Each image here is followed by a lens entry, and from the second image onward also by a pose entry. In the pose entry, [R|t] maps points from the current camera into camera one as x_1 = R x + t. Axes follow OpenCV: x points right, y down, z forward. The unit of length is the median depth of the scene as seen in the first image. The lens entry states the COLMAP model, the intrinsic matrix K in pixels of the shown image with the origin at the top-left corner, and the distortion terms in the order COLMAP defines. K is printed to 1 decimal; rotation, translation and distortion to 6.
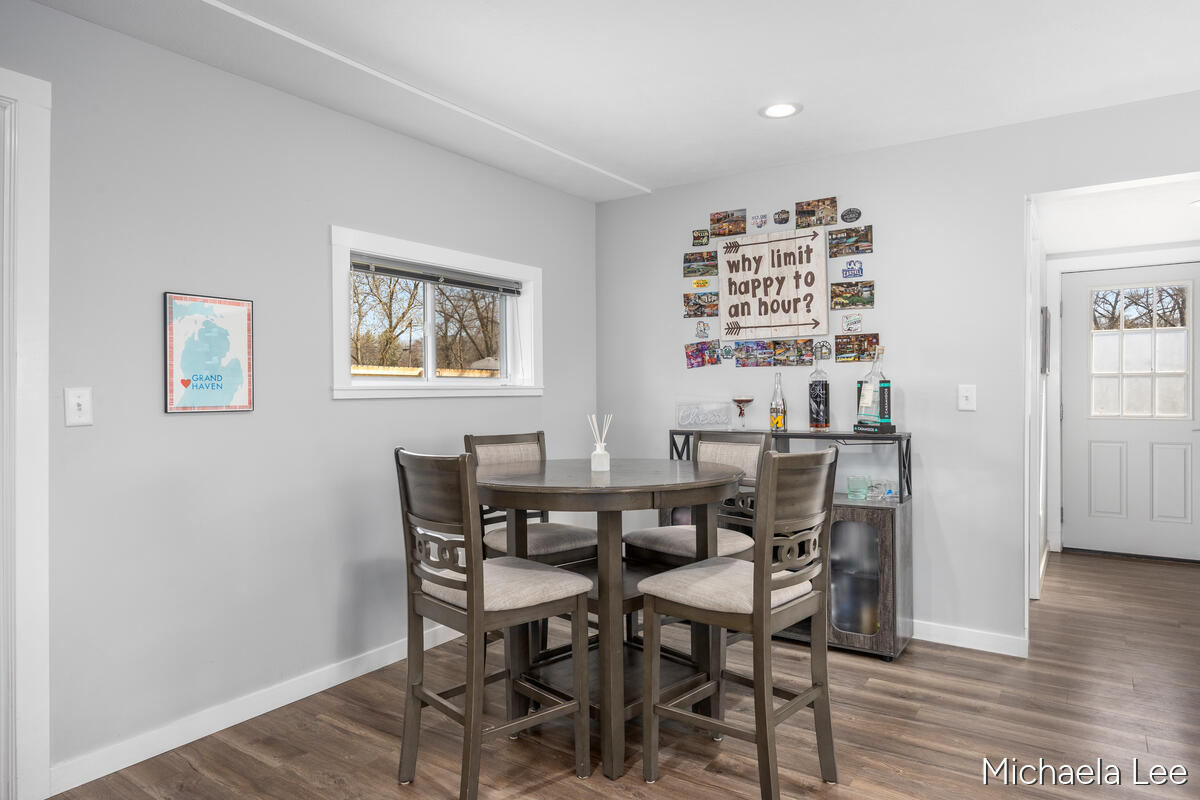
lens RADIAL K [[730.5, 0, 600.0], [0, 730.5, 400.0], [0, 0, 1]] dist [-0.000342, -0.000091]
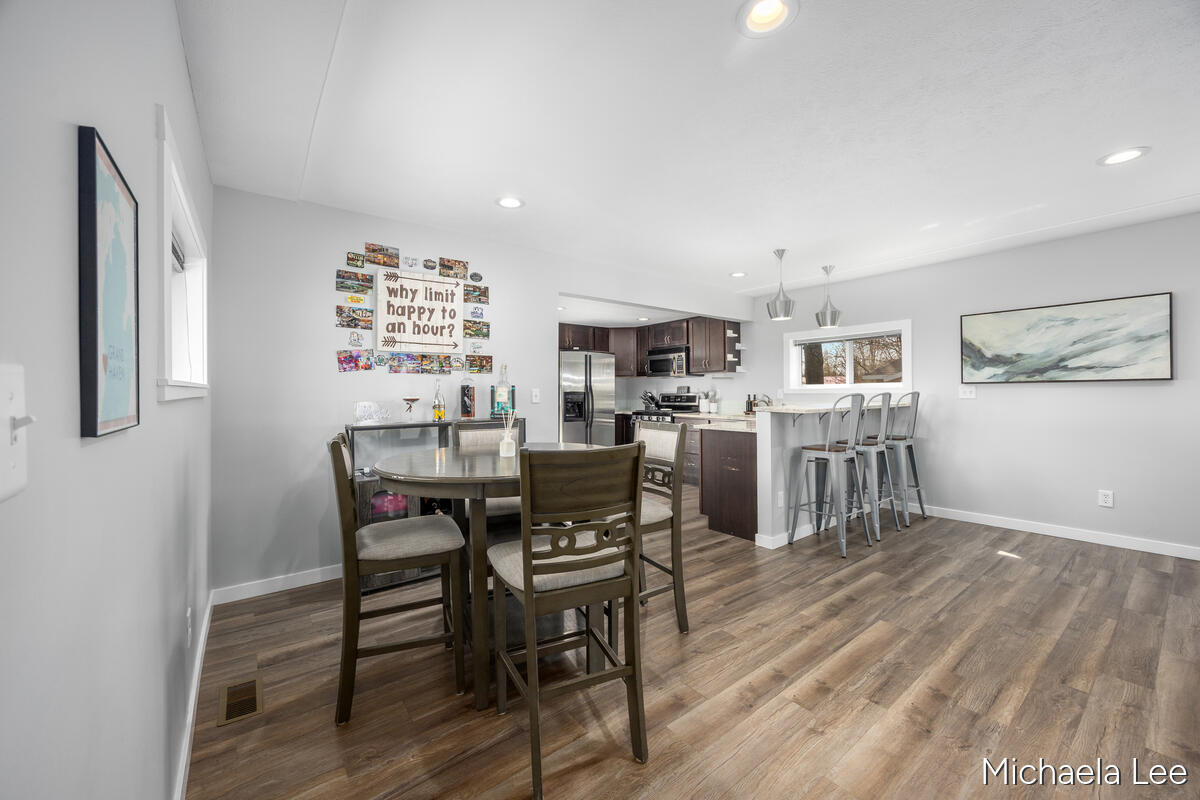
lens RADIAL K [[463.5, 0, 600.0], [0, 463.5, 400.0], [0, 0, 1]] dist [0.000084, 0.000026]
pose [[0.304859, -0.013916, 0.952296, -0.474469], [0.014541, 0.999845, 0.009955, -0.001315], [-0.952286, 0.010812, 0.305014, 0.430247]]
